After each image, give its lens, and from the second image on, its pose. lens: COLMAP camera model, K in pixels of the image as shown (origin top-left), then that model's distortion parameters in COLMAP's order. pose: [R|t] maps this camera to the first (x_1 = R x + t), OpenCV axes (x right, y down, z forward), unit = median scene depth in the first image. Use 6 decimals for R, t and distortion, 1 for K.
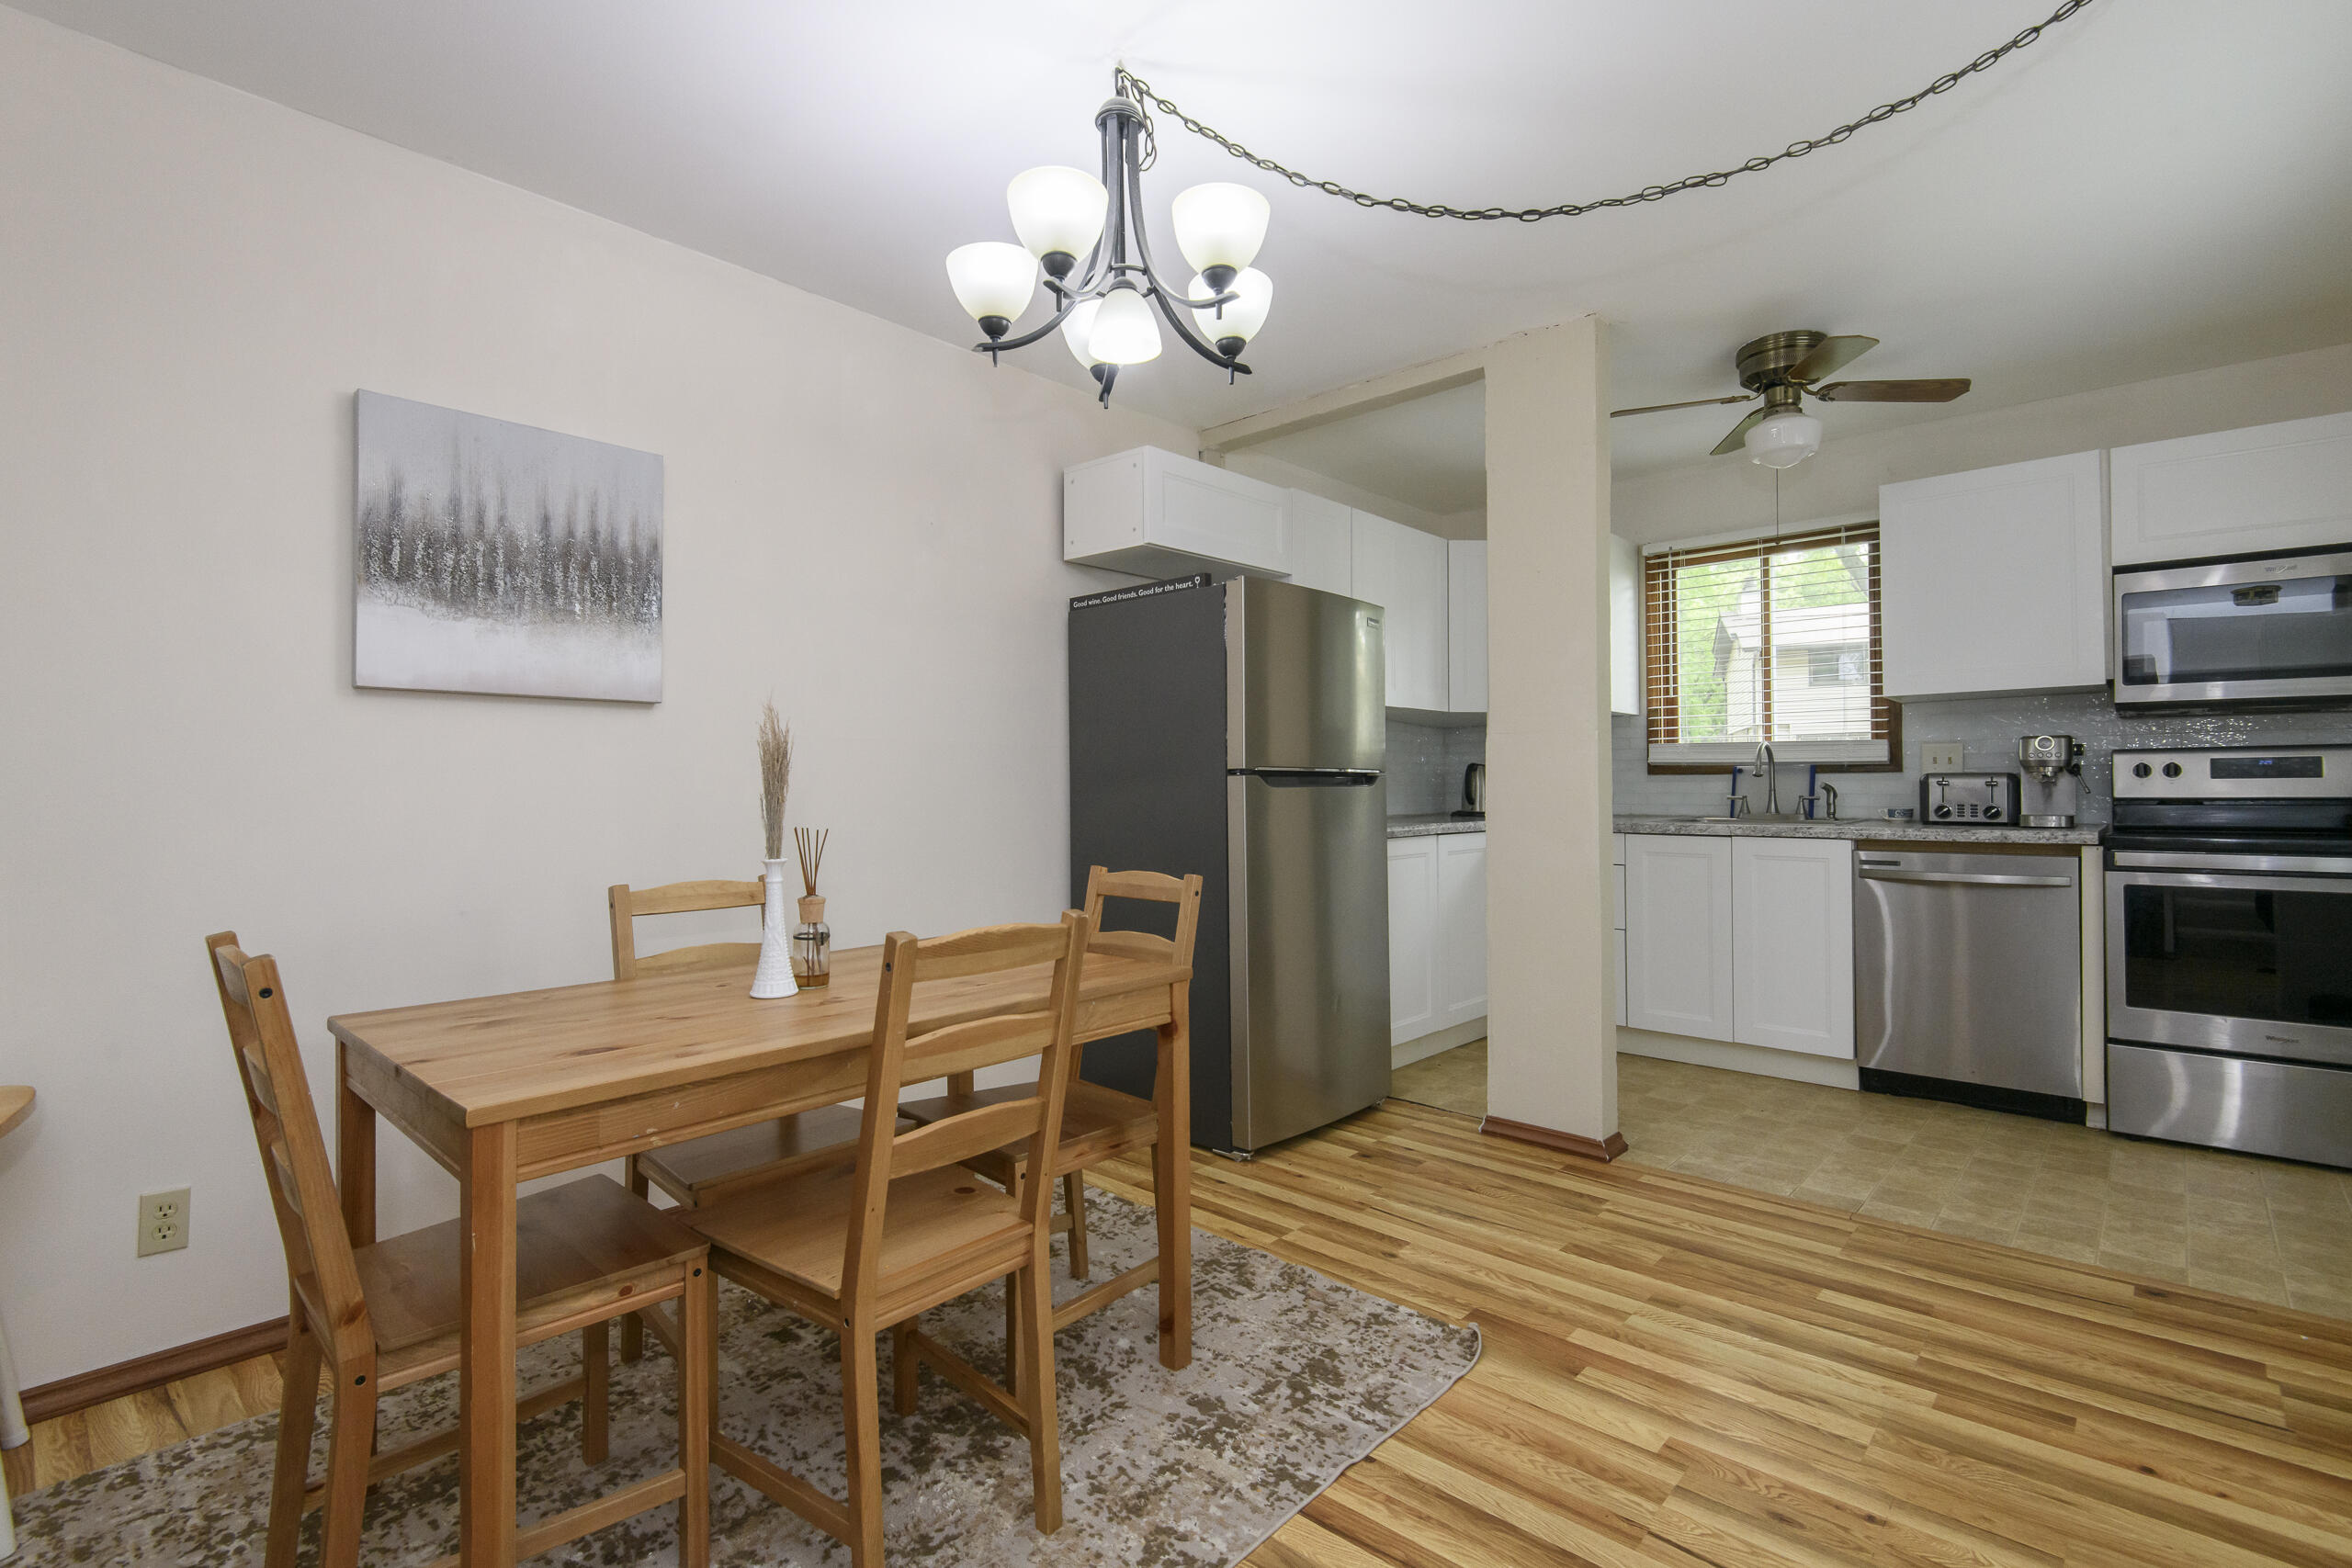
lens RADIAL K [[1060.9, 0, 1167.1], [0, 1060.9, 771.8], [0, 0, 1]] dist [0.024333, -0.011408]
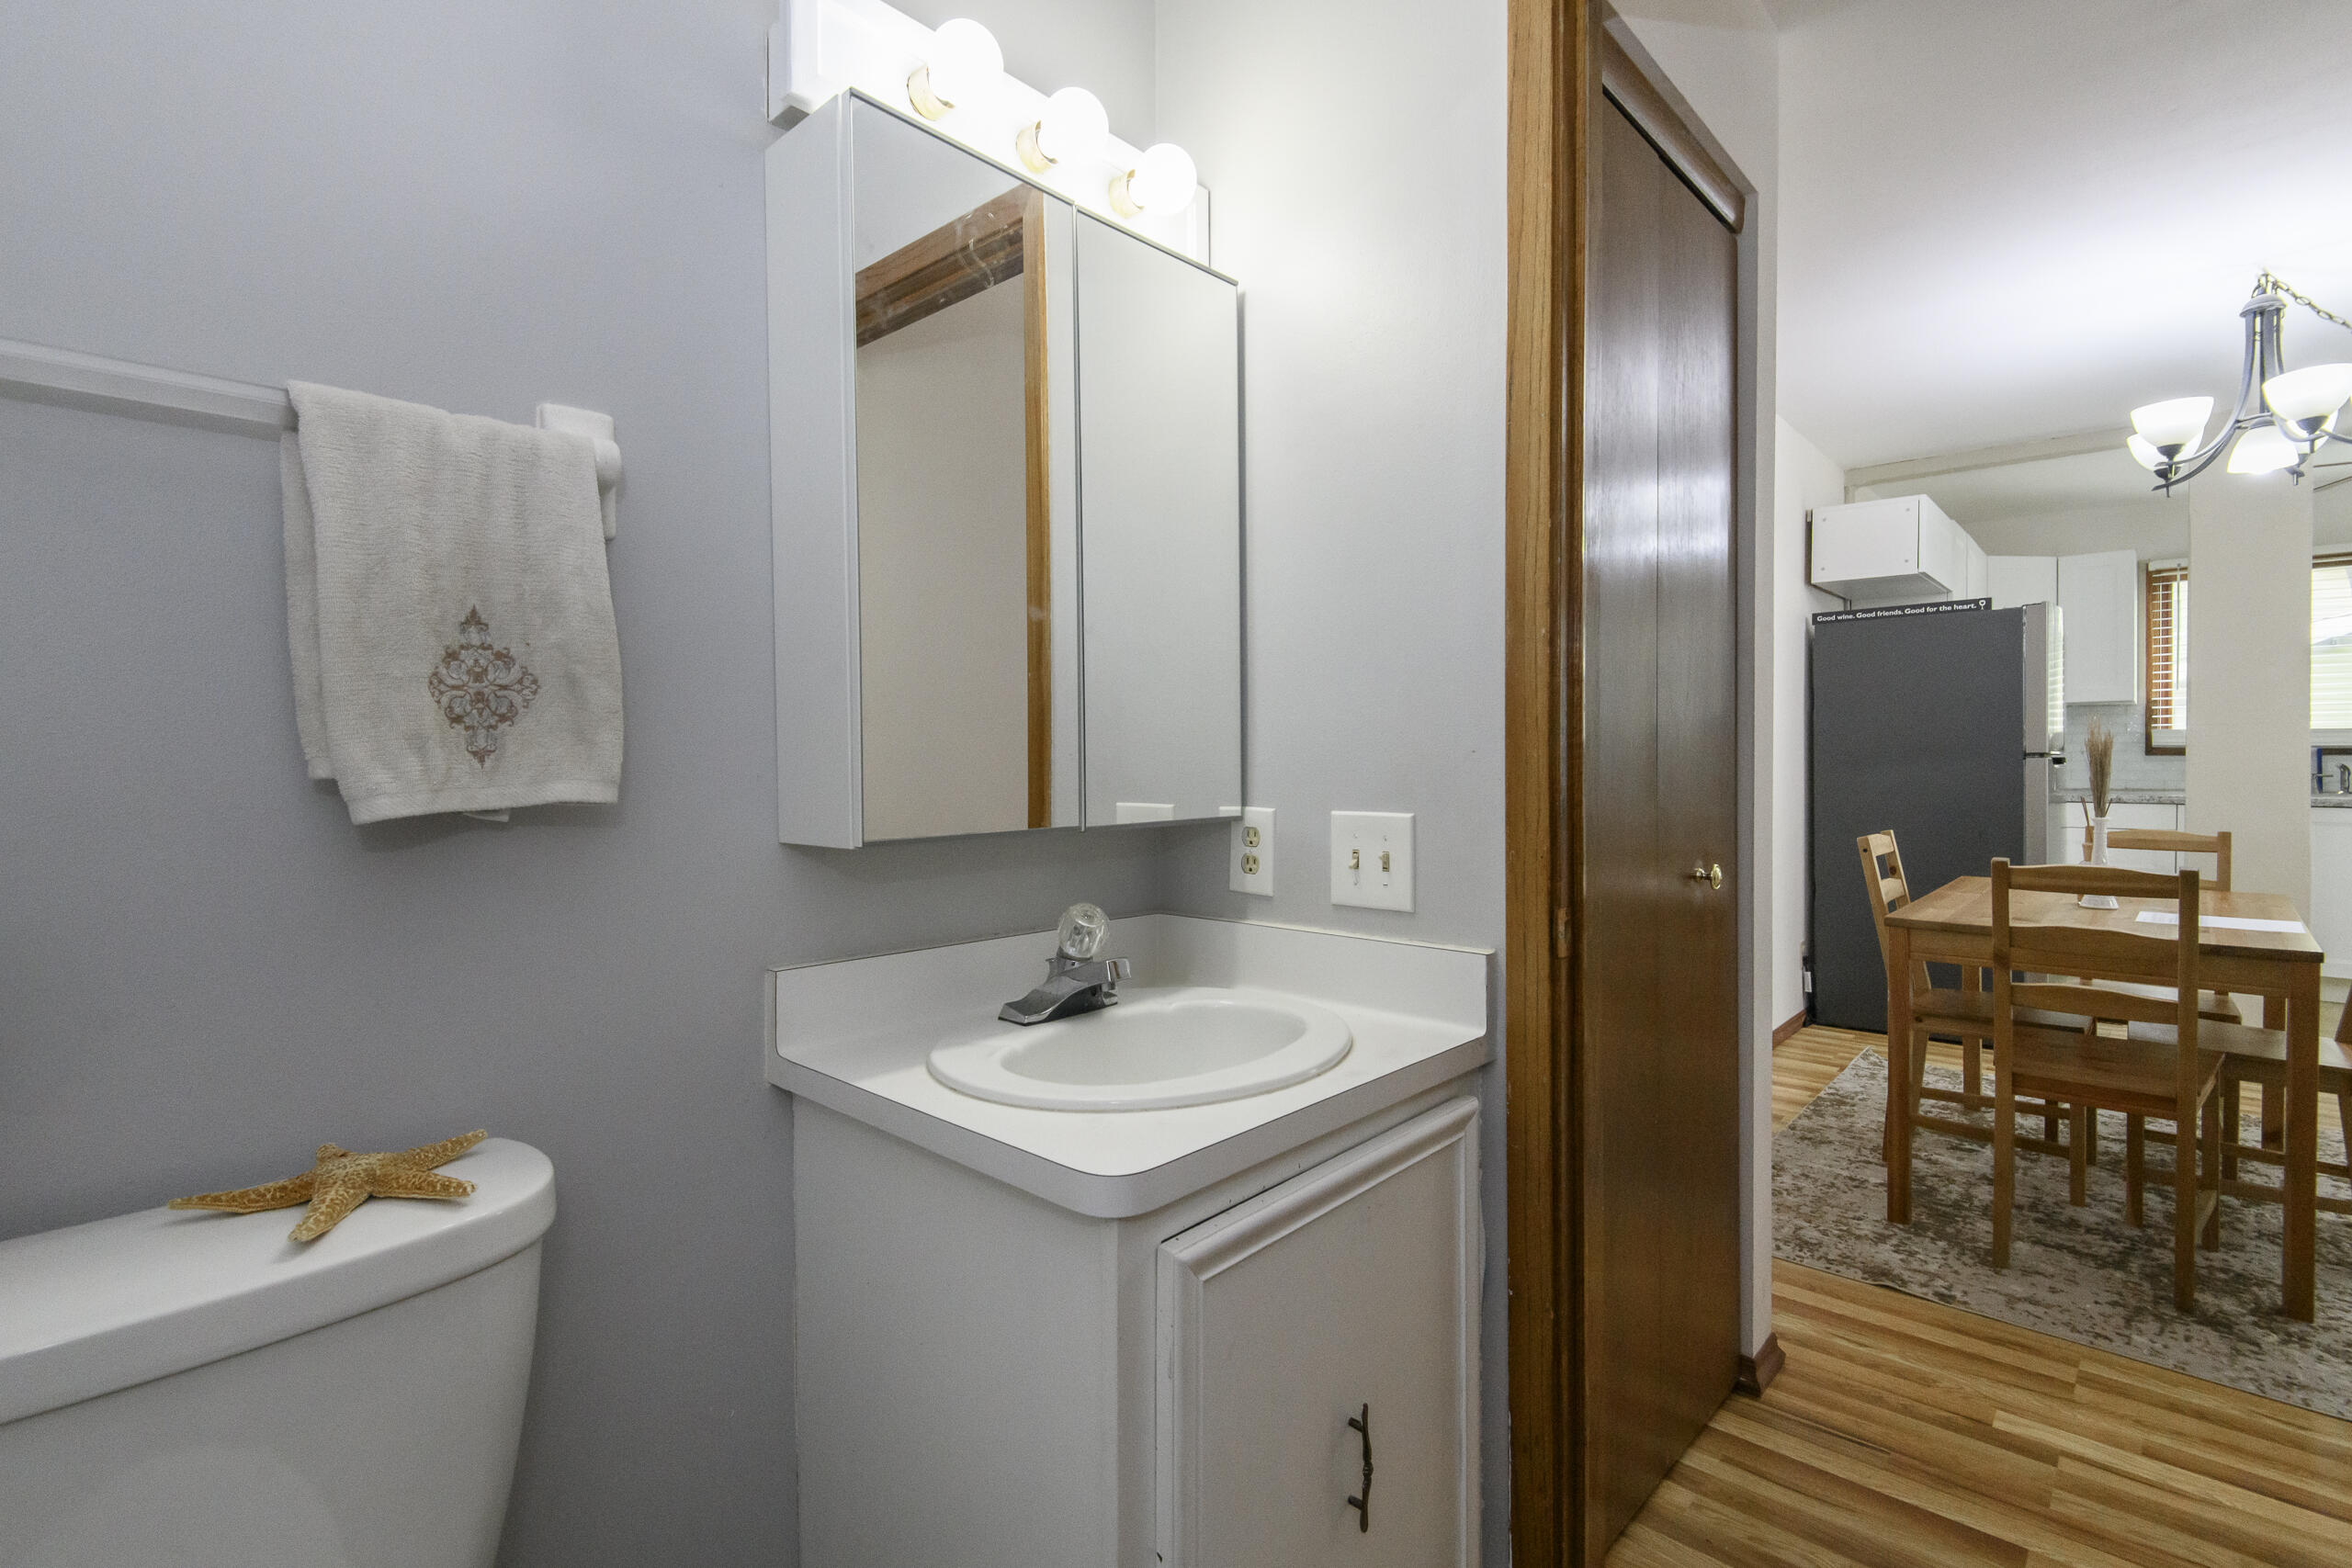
lens RADIAL K [[1081.2, 0, 1179.5], [0, 1081.2, 752.9], [0, 0, 1]] dist [0.036026, -0.019792]
pose [[0.999961, 0.003469, 0.008114, -1.257851], [-0.003501, 0.999986, 0.003991, -0.003873], [-0.008100, -0.004019, 0.999959, -0.415425]]
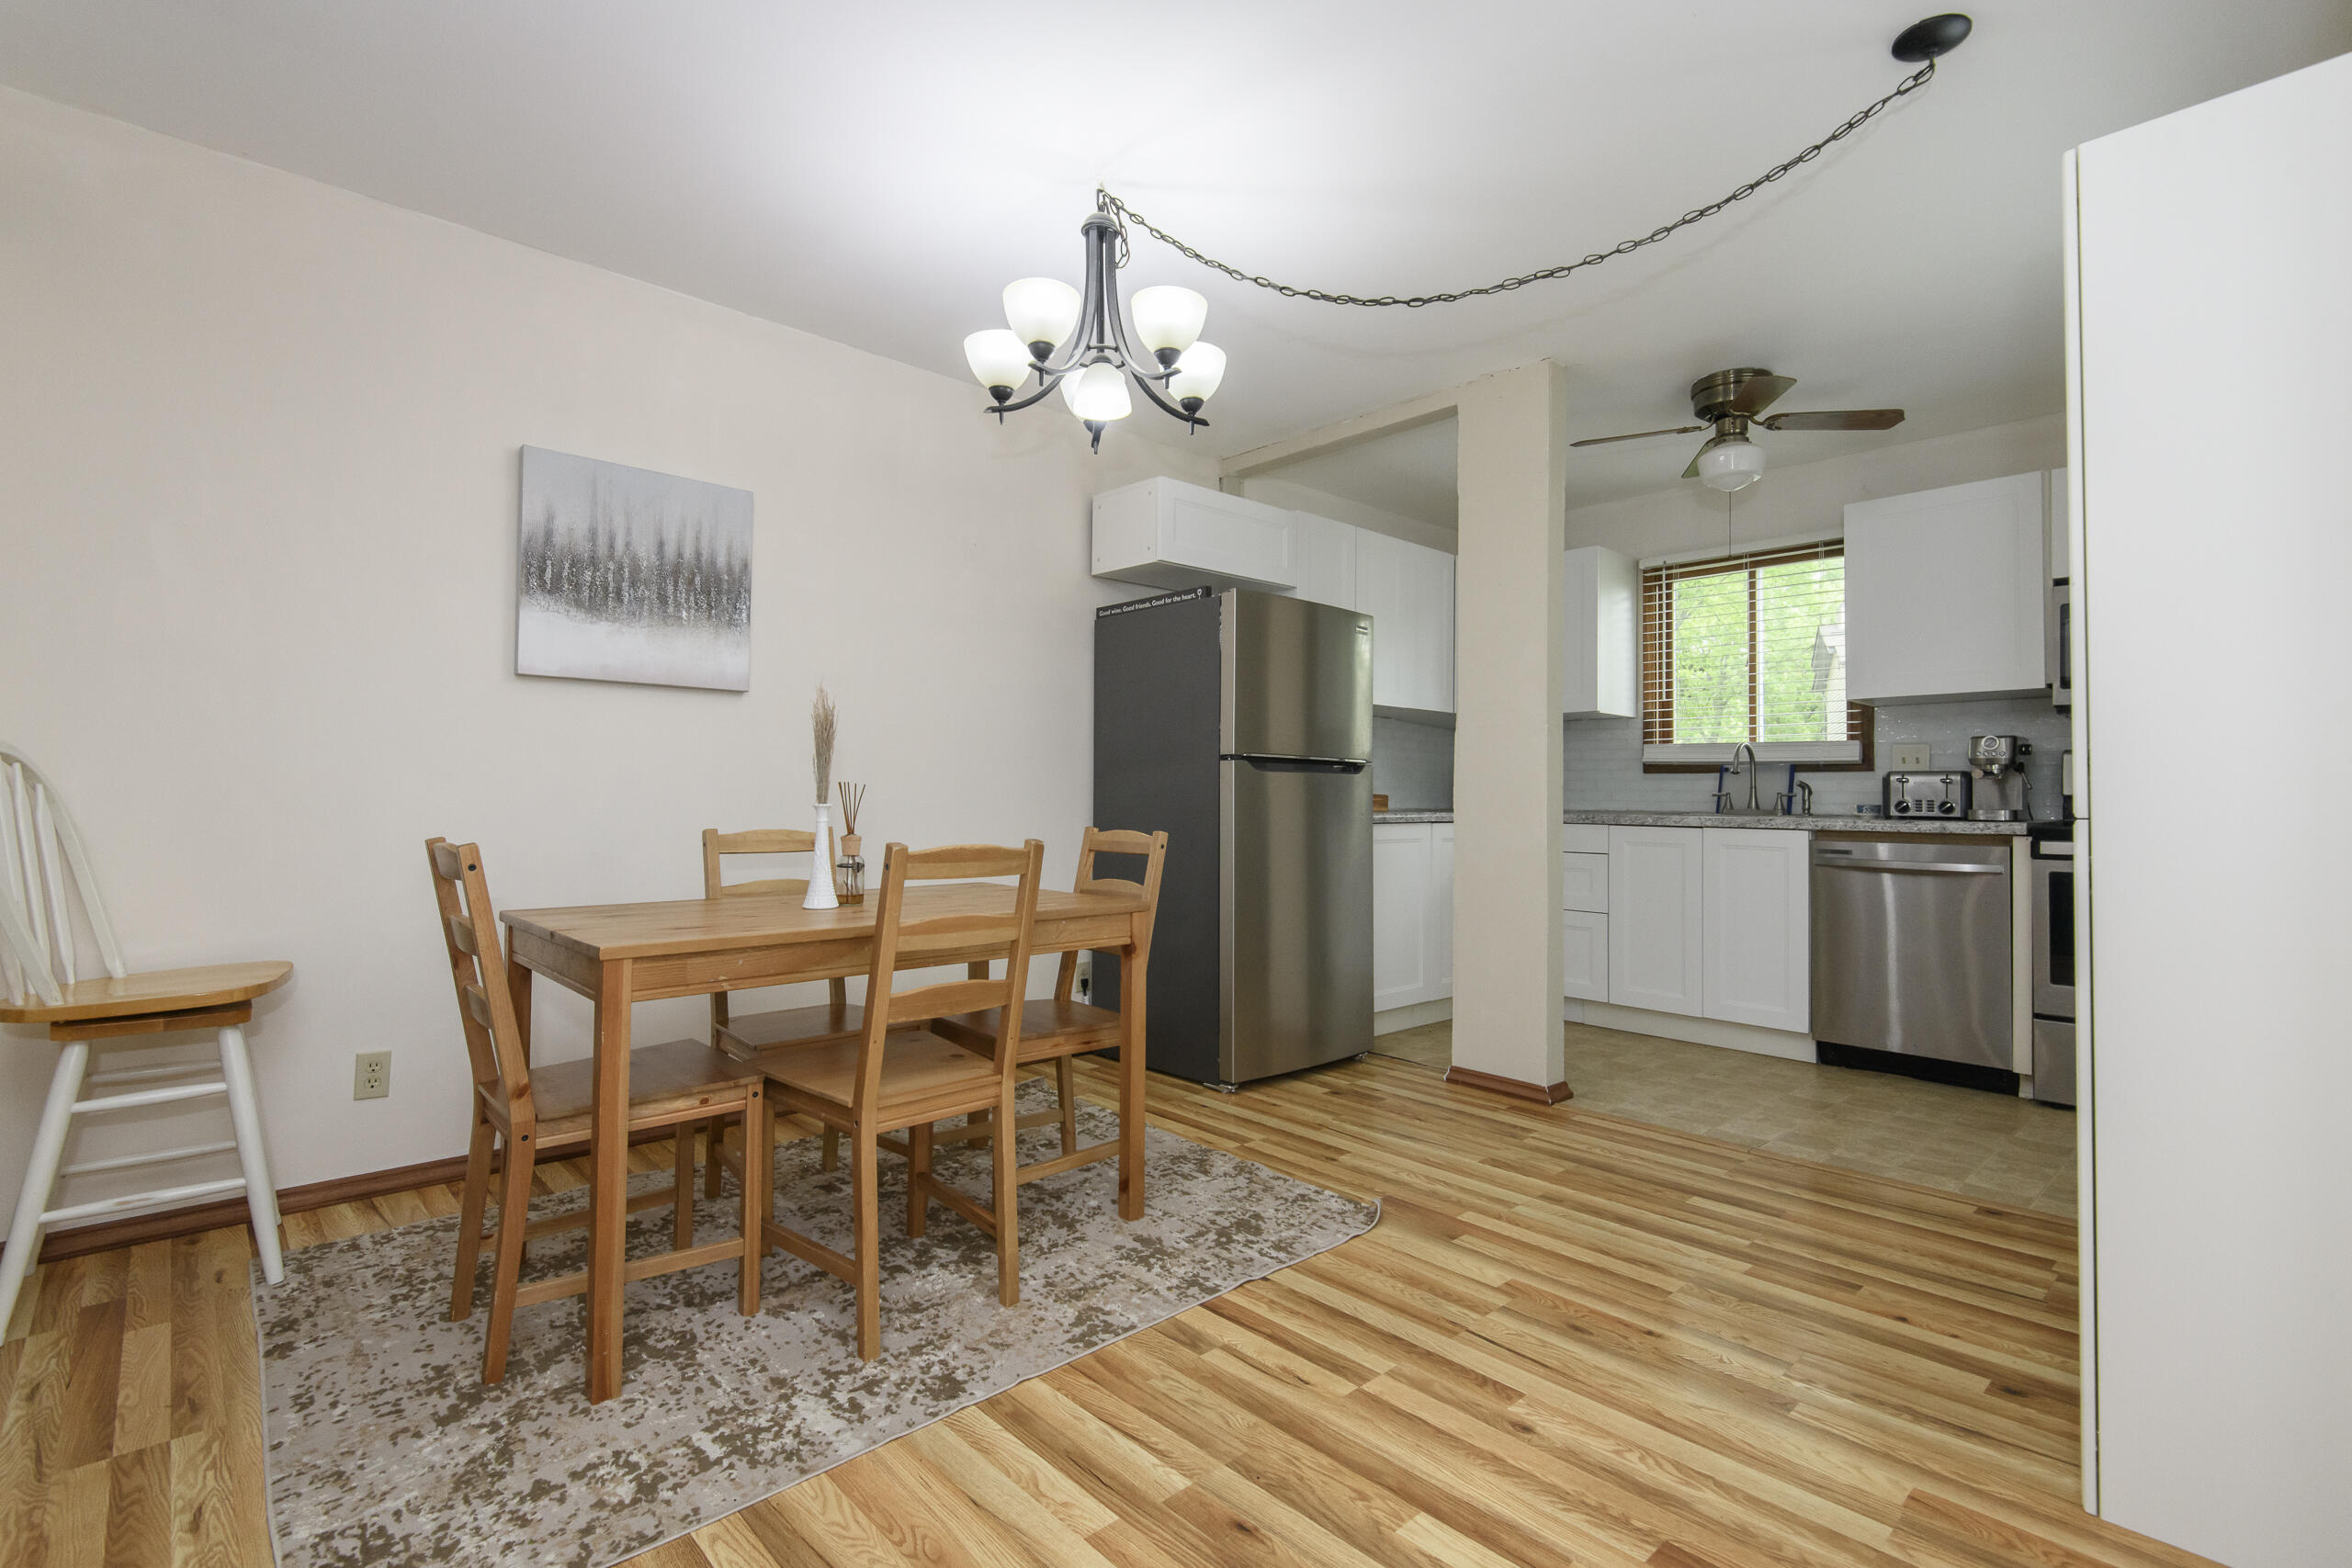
lens RADIAL K [[1065.8, 0, 1175.3], [0, 1065.8, 774.7], [0, 0, 1]] dist [0.037944, -0.019292]
pose [[0.996705, 0.013067, -0.080056, 0.135403], [-0.013880, 0.999858, -0.009607, 0.041619], [0.079919, 0.010687, 0.996744, -0.224284]]
